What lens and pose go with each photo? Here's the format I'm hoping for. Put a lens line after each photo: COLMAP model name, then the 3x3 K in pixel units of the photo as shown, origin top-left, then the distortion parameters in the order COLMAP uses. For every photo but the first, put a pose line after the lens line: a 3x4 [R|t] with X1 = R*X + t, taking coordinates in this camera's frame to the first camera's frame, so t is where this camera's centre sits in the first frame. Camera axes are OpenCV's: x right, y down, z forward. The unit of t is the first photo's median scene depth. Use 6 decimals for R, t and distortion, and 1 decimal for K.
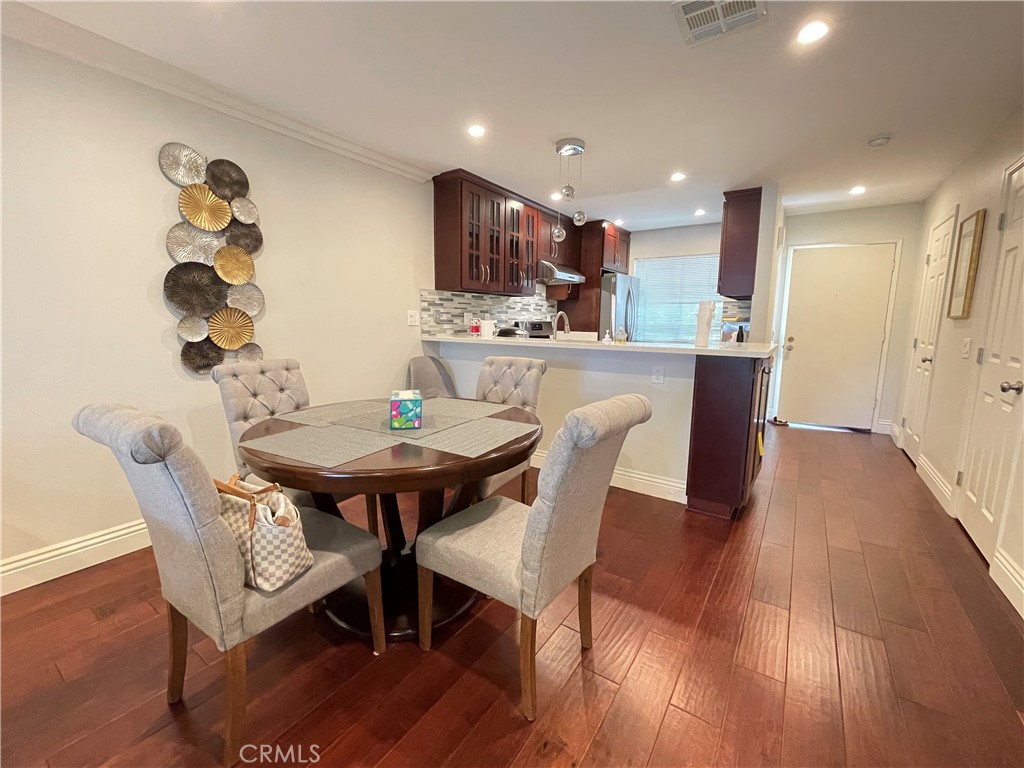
lens RADIAL K [[416.9, 0, 512.4], [0, 416.9, 379.8], [0, 0, 1]] dist [0.000384, 0.000640]
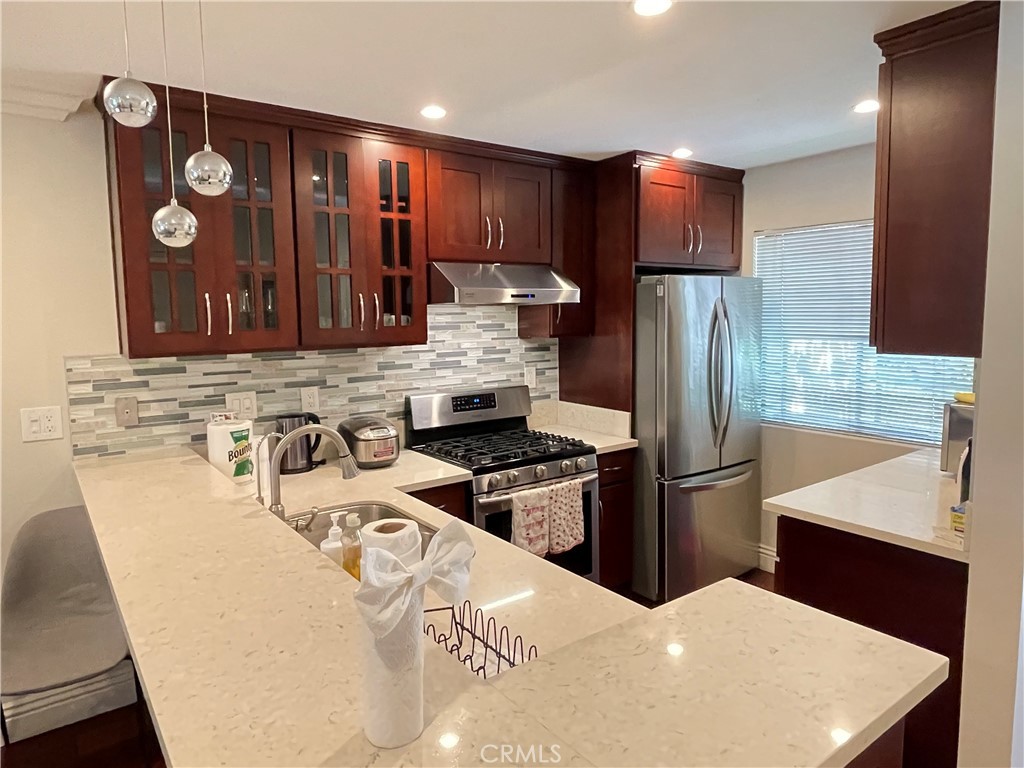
lens RADIAL K [[641.8, 0, 510.9], [0, 641.8, 378.9], [0, 0, 1]] dist [-0.003090, -0.000517]
pose [[0.947070, 0.004306, -0.320999, 0.366656], [-0.020081, 0.998746, -0.045850, -0.139775], [0.320399, 0.049869, 0.945969, 0.409138]]
